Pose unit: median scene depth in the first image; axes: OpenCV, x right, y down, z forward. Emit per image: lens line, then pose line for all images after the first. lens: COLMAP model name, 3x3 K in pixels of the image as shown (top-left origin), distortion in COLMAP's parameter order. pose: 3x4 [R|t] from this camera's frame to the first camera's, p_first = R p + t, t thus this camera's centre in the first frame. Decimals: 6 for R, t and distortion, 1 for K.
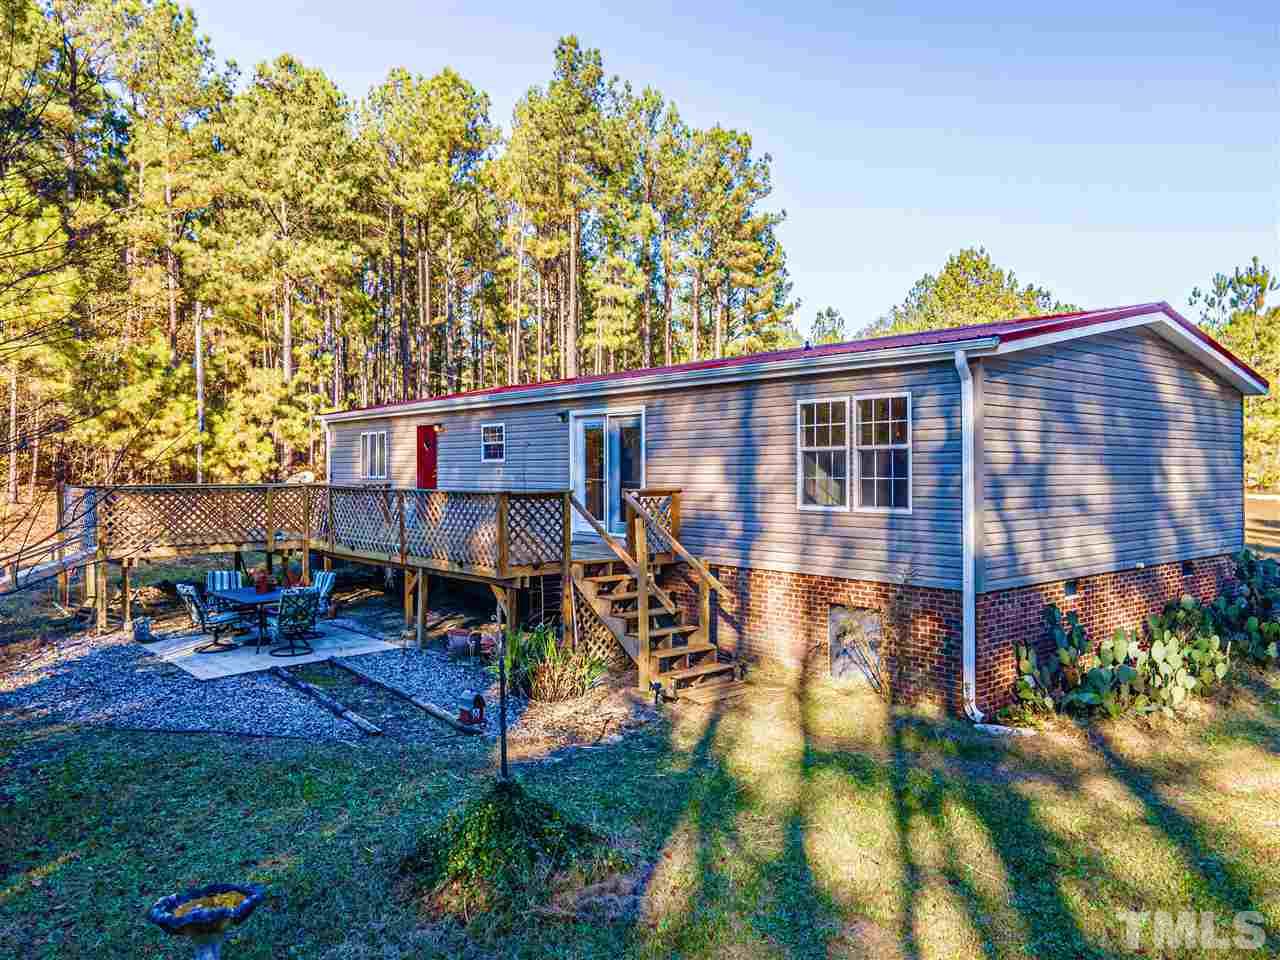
lens RADIAL K [[911.0, 0, 634.2], [0, 911.0, 481.5], [0, 0, 1]] dist [0.037789, 0.003184]
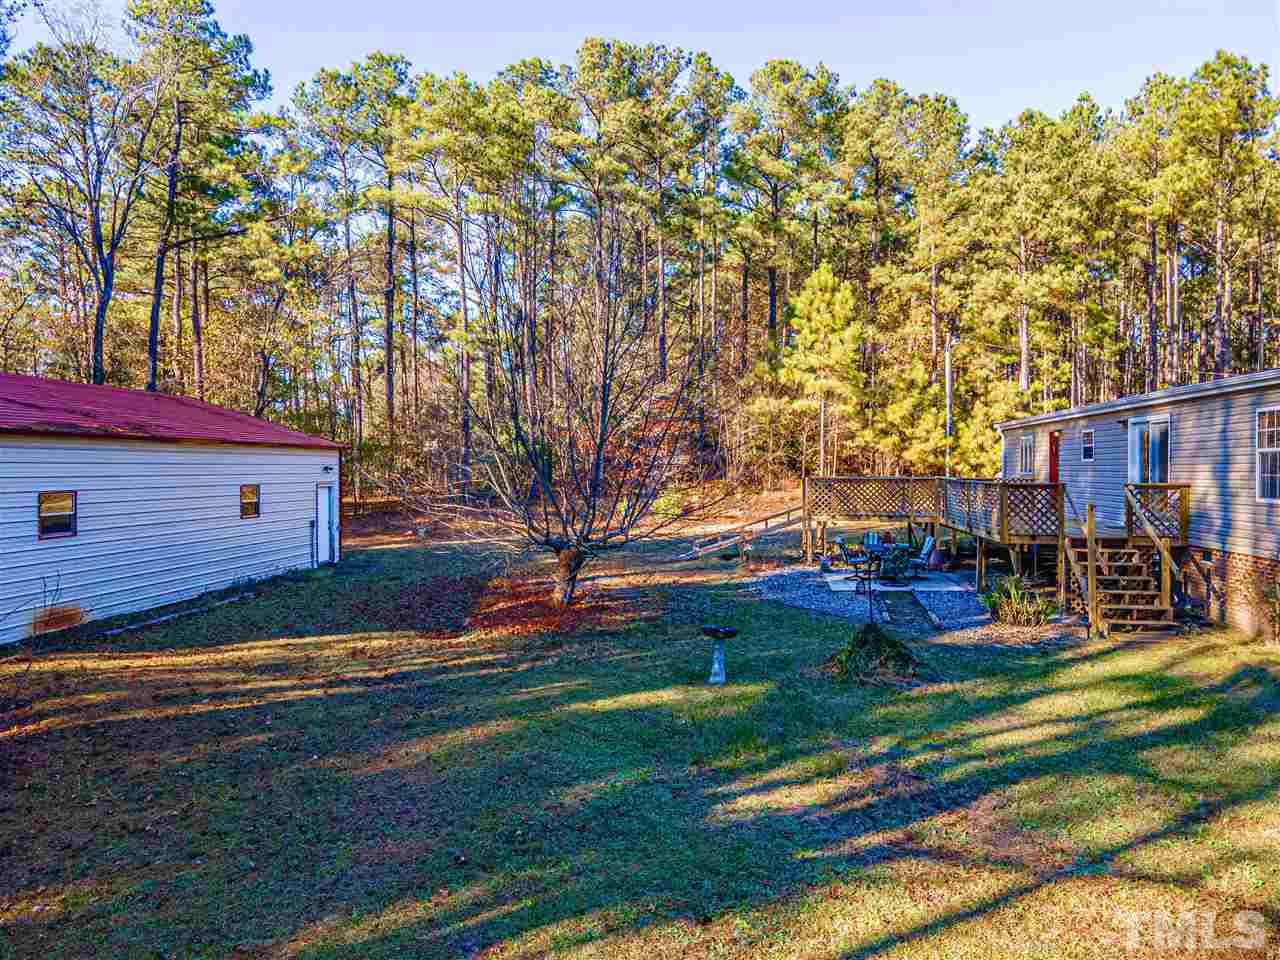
lens RADIAL K [[911.0, 0, 641.6], [0, 911.0, 476.7], [0, 0, 1]] dist [0.037789, 0.003184]
pose [[0.654327, 0.011700, -0.756121, 0.204691], [-0.013399, 0.999903, 0.003878, 0.001301], [0.756093, 0.007594, 0.654420, -0.134329]]
